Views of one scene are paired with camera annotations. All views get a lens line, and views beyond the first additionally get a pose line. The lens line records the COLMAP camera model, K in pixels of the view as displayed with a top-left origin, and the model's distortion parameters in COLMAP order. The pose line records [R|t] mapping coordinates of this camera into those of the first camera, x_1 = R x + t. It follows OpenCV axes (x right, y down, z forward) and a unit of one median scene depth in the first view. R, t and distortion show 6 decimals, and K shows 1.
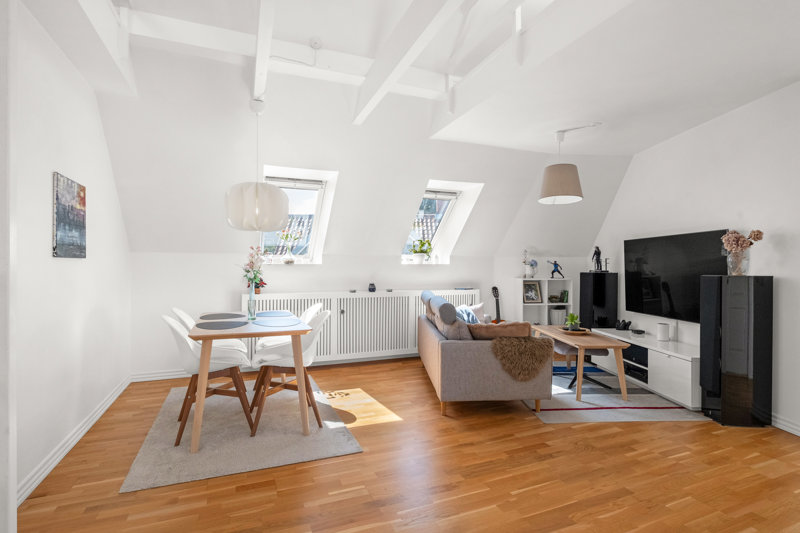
lens RADIAL K [[405.3, 0, 400.0], [0, 405.3, 266.5], [0, 0, 1]] dist [-0.004578, -0.000948]
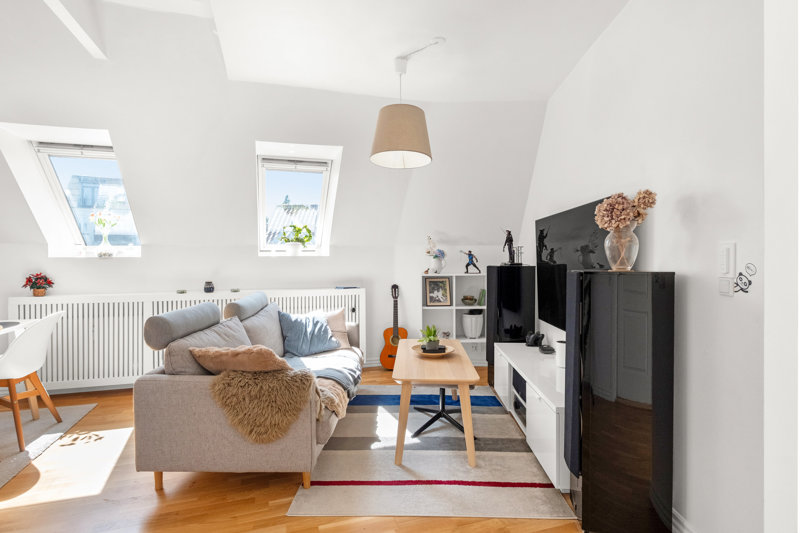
lens RADIAL K [[414.5, 0, 399.9], [0, 414.5, 263.6], [0, 0, 1]] dist [-0.002808, -0.000075]
pose [[0.997192, -0.006353, -0.074611, 0.486086], [0.007098, 0.999927, 0.009734, 0.003189], [0.074544, -0.010237, 0.997165, 0.333322]]
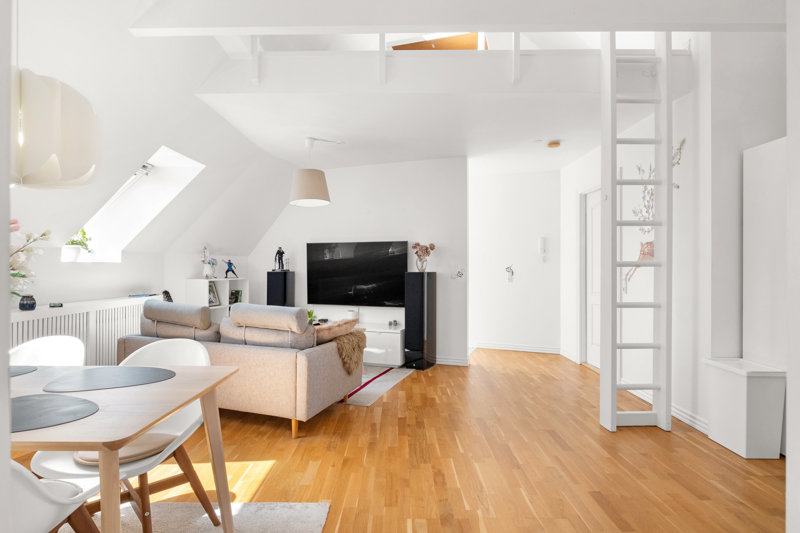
lens RADIAL K [[407.2, 0, 400.0], [0, 407.2, 266.5], [0, 0, 1]] dist [-0.000518, 0.000056]
pose [[0.383777, -0.001053, 0.923425, -0.542296], [-0.001463, 0.999997, 0.001748, -0.000783], [-0.923425, -0.002022, 0.383774, 0.411064]]
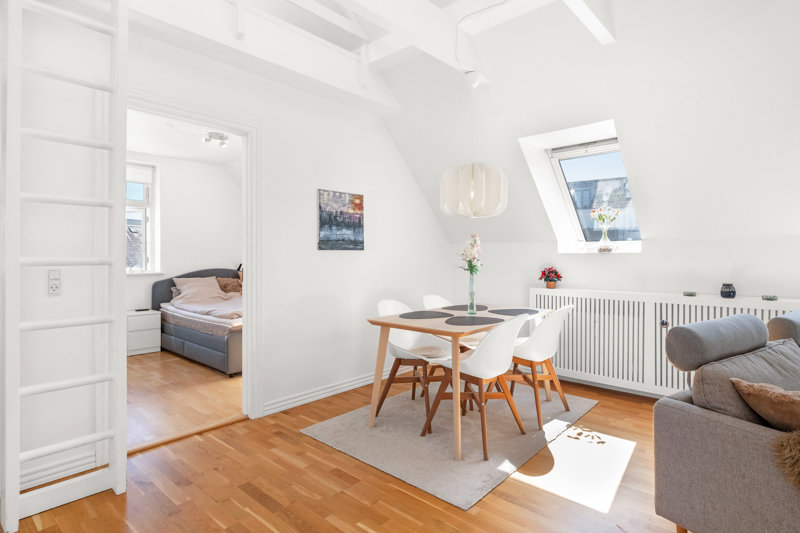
lens RADIAL K [[421.8, 0, 399.6], [0, 421.8, 256.7], [0, 0, 1]] dist [-0.001590, -0.000231]
pose [[0.437416, -0.003566, -0.899252, 0.383793], [0.002151, 0.999993, -0.002919, 0.003393], [0.899257, -0.000657, 0.437421, 0.403200]]
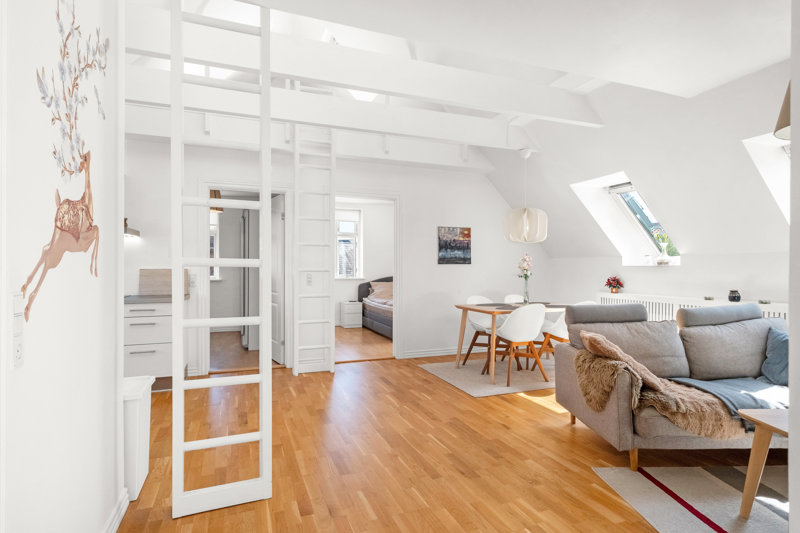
lens RADIAL K [[413.0, 0, 401.1], [0, 413.0, 270.4], [0, 0, 1]] dist [0.001003, -0.000258]
pose [[-0.014336, 0.002325, -0.999895, 0.973475], [-0.000270, 0.999997, 0.002329, 0.004278], [0.999897, 0.000303, -0.014335, 0.542488]]
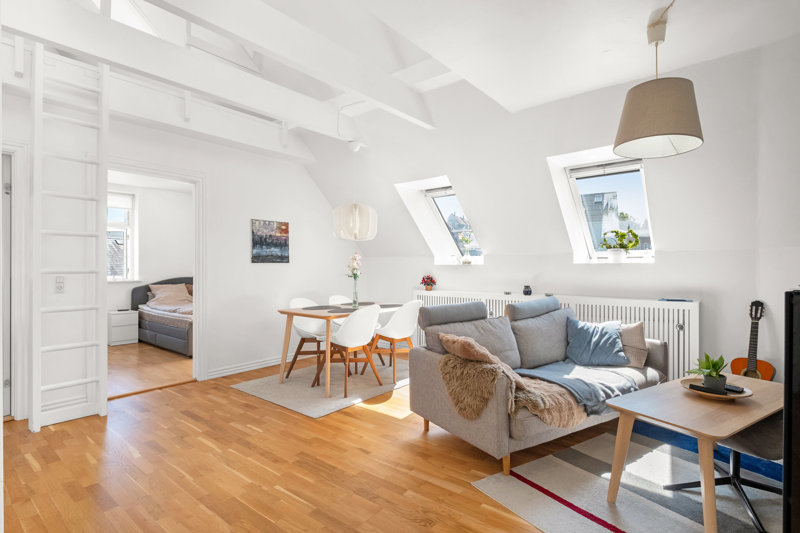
lens RADIAL K [[397.2, 0, 400.0], [0, 397.2, 266.5], [0, 0, 1]] dist [-0.001577, -0.001389]
pose [[0.482267, -0.005020, -0.876010, 0.772135], [0.003063, 0.999987, -0.004043, 0.002945], [0.876019, -0.000733, 0.482276, 0.461921]]
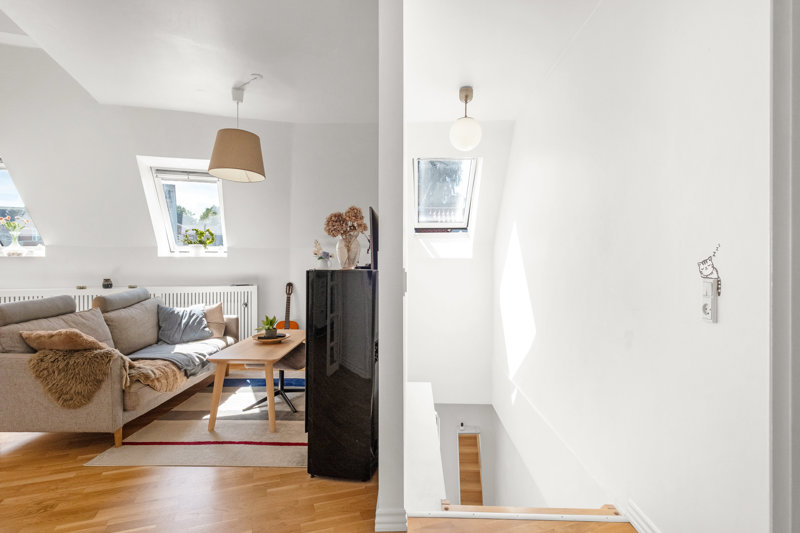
lens RADIAL K [[403.5, 0, 400.0], [0, 403.5, 266.5], [0, 0, 1]] dist [0.001241, -0.000629]
pose [[0.998398, 0.000882, -0.056568, 0.832711], [-0.000122, 0.999910, 0.013427, 0.005290], [0.056575, -0.013398, 0.998308, 0.241299]]
